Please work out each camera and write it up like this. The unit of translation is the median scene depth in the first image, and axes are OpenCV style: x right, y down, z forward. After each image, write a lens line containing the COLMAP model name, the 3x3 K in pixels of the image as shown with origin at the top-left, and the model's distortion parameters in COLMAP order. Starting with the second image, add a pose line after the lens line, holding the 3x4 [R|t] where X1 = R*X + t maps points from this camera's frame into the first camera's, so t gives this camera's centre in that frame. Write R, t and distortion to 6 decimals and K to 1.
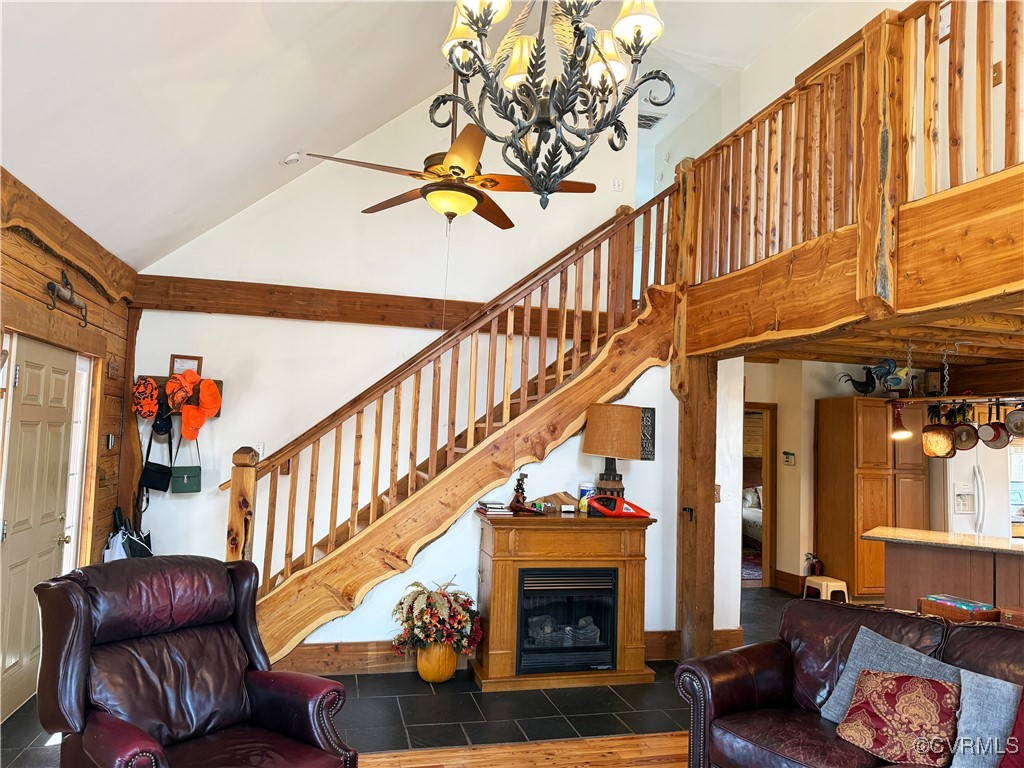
lens RADIAL K [[723.7, 0, 508.6], [0, 723.7, 389.2], [0, 0, 1]] dist [0.040956, -0.046167]
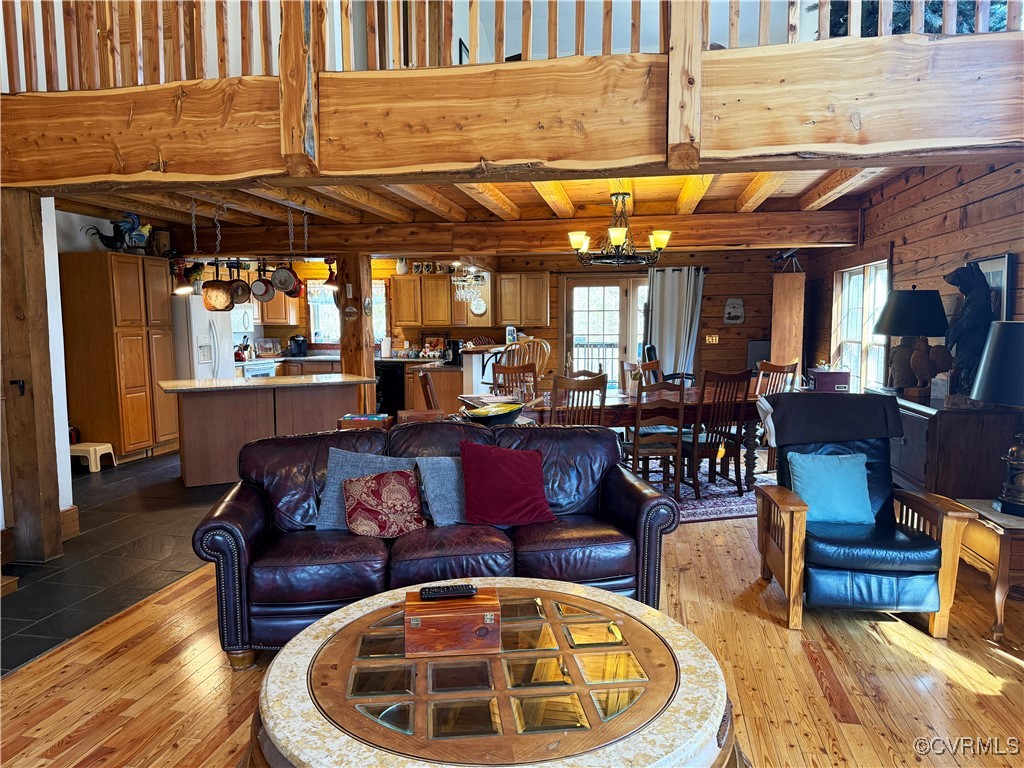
lens RADIAL K [[723.7, 0, 517.5], [0, 723.7, 388.2], [0, 0, 1]] dist [0.040956, -0.046167]
pose [[0.423855, -0.124984, 0.897065, -0.336645], [-0.040369, 0.986842, 0.156566, 0.029599], [-0.904830, -0.102575, 0.413232, 0.206609]]
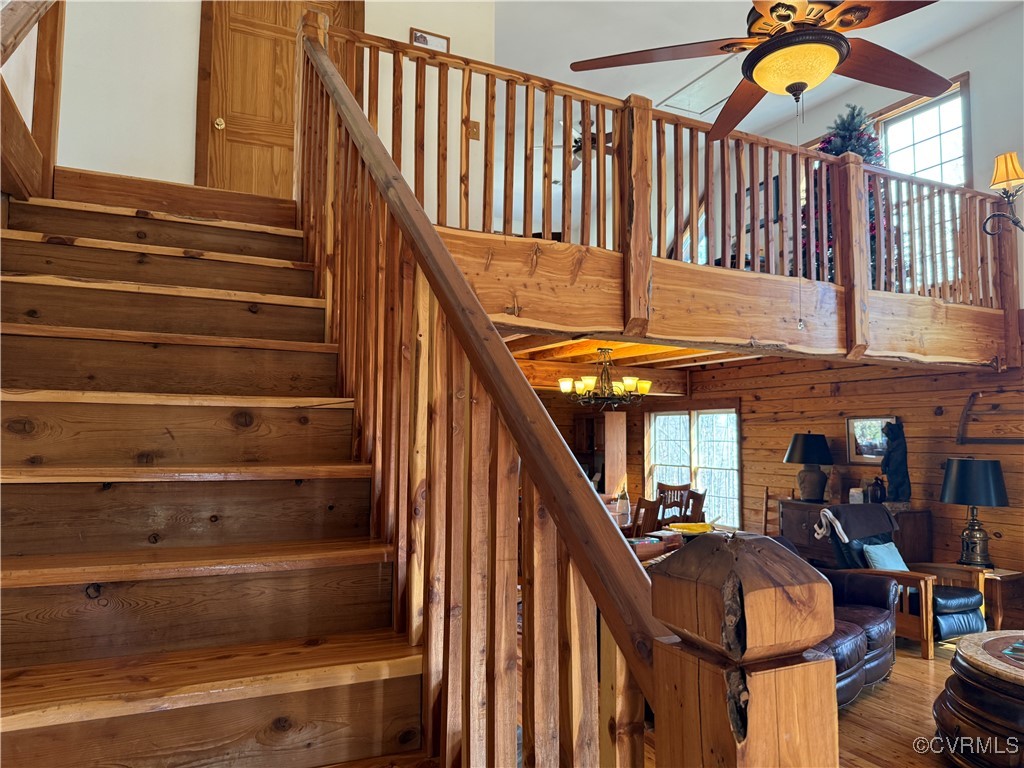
lens RADIAL K [[723.7, 0, 515.5], [0, 723.7, 384.8], [0, 0, 1]] dist [0.040956, -0.046167]
pose [[-0.203506, 0.033535, 0.978499, -0.632960], [-0.080924, 0.995417, -0.050945, 0.065367], [-0.975724, -0.089551, -0.199860, 1.322194]]
